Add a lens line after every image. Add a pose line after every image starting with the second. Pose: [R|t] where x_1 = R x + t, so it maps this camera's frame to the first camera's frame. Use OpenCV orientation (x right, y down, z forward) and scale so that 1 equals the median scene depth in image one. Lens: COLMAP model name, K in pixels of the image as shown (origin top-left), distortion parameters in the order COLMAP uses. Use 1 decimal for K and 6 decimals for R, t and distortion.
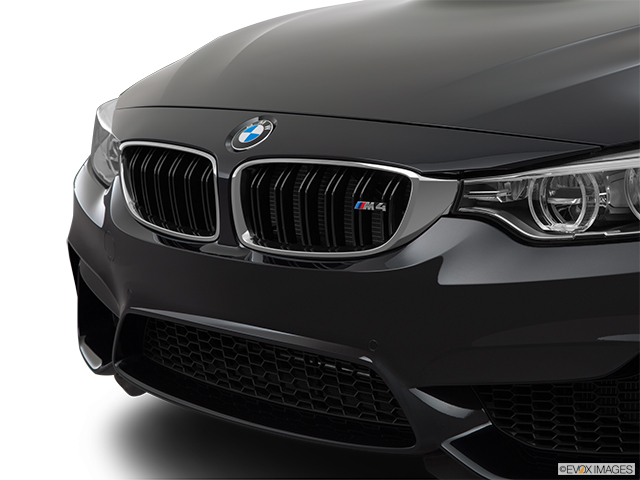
lens RADIAL K [[1631.4, 0, 319.1], [0, 1631.4, 241.0], [0, 0, 1]] dist [0.208492, 0.000000]
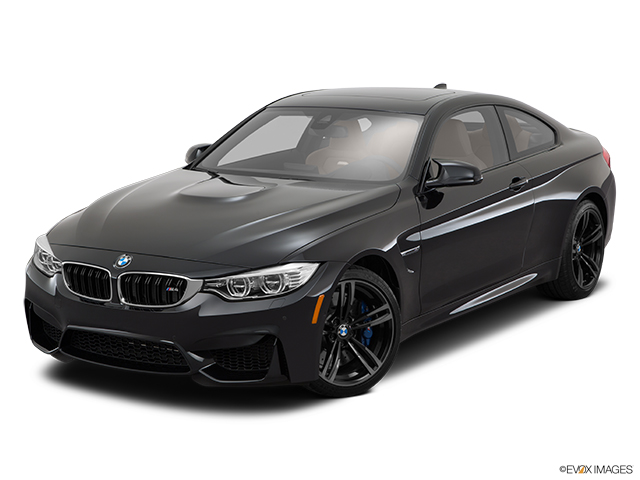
lens RADIAL K [[1240.1, 0, 316.9], [0, 1240.1, 239.6], [0, 0, 1]] dist [0.212427, 0.000000]
pose [[0.969152, -0.029584, 0.244684, -0.253490], [0.027253, 0.999545, 0.012907, -0.129540], [-0.244954, -0.005841, 0.969517, -1.177906]]
